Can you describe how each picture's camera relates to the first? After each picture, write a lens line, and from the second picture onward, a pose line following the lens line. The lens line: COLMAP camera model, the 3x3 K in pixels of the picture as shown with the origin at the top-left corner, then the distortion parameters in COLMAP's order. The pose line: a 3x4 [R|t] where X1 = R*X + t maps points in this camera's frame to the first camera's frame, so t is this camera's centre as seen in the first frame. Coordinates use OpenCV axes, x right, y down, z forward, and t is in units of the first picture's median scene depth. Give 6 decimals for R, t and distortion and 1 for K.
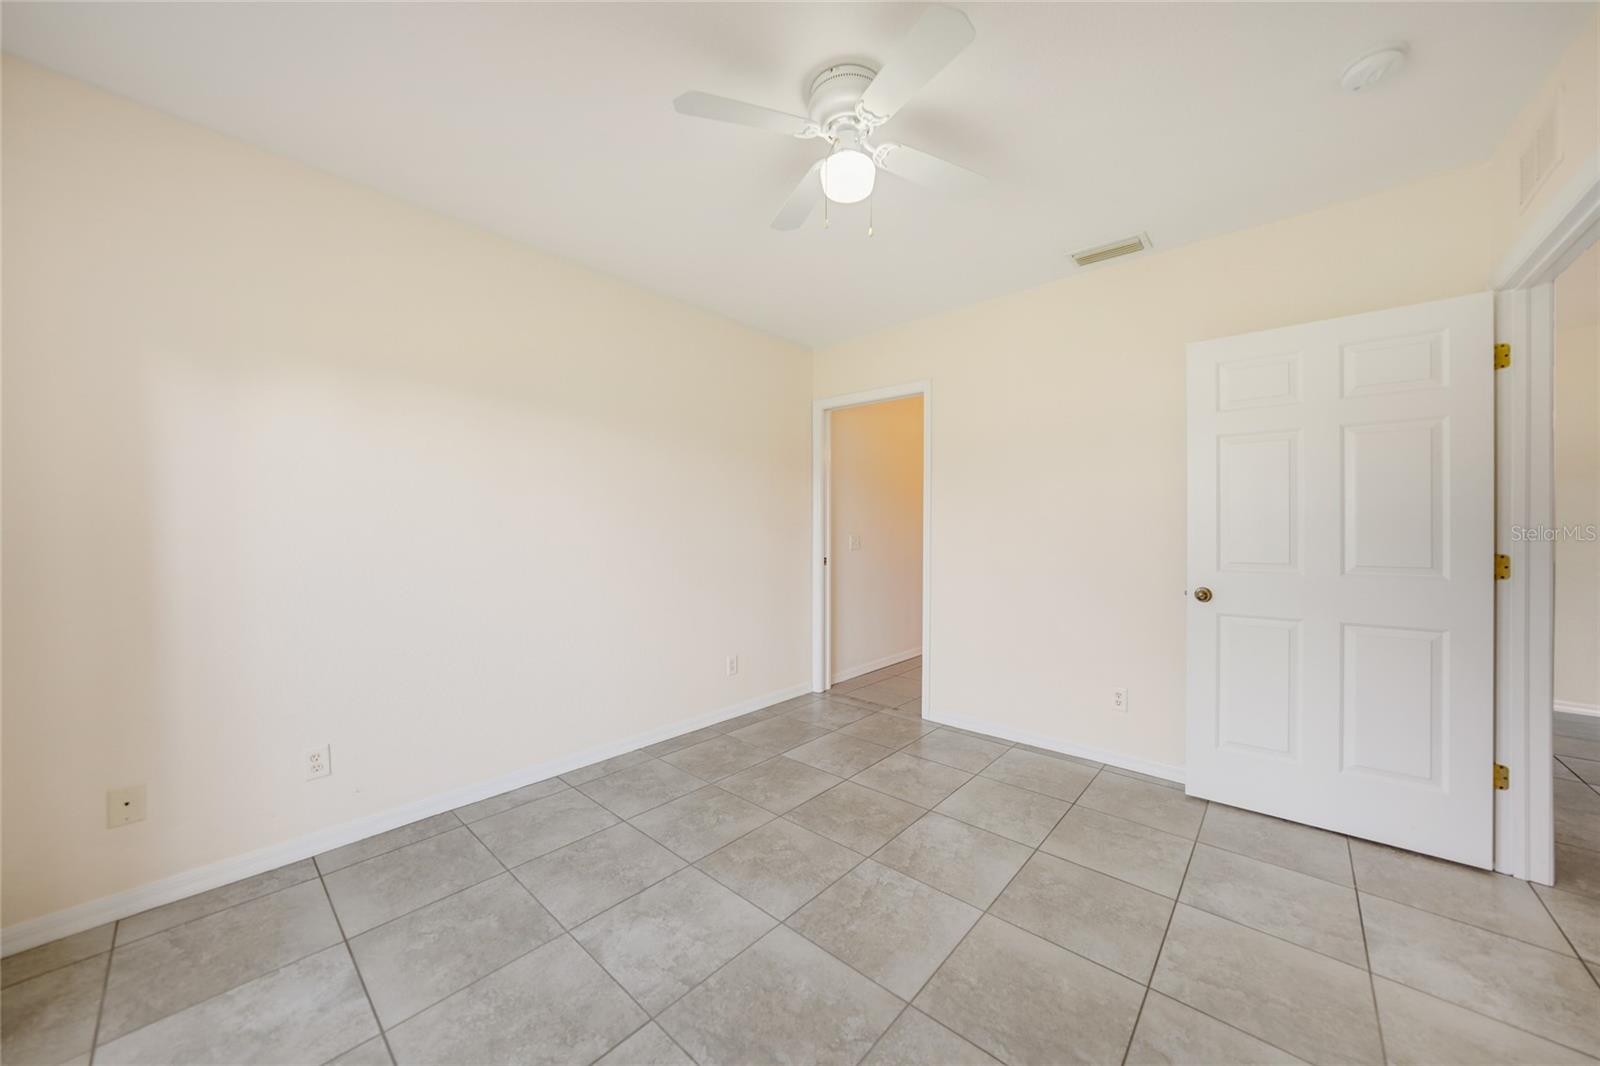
lens RADIAL K [[571.7, 0, 803.6], [0, 571.7, 523.9], [0, 0, 1]] dist [-0.011056, 0.000053]
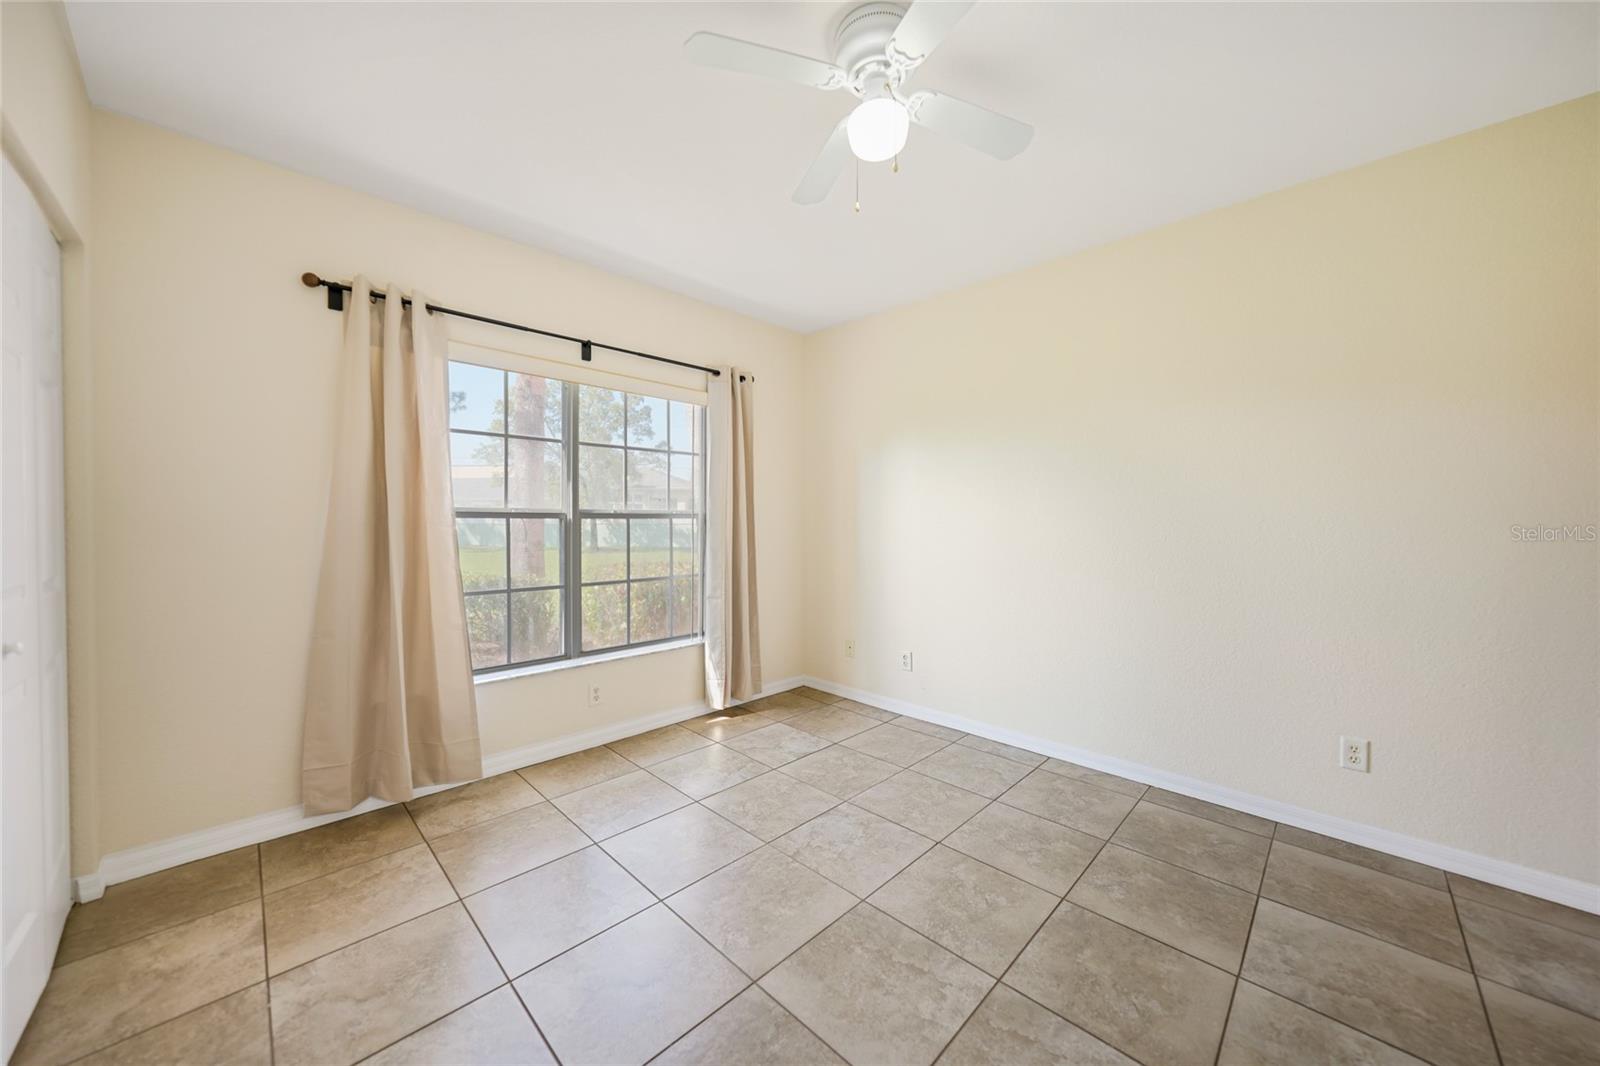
lens RADIAL K [[588.7, 0, 811.4], [0, 588.7, 526.3], [0, 0, 1]] dist [-0.015668, 0.000267]
pose [[-0.071631, 0.005341, -0.997417, 0.710600], [0.002315, 0.999984, 0.005188, 0.015716], [0.997429, -0.001938, -0.071642, 0.689014]]
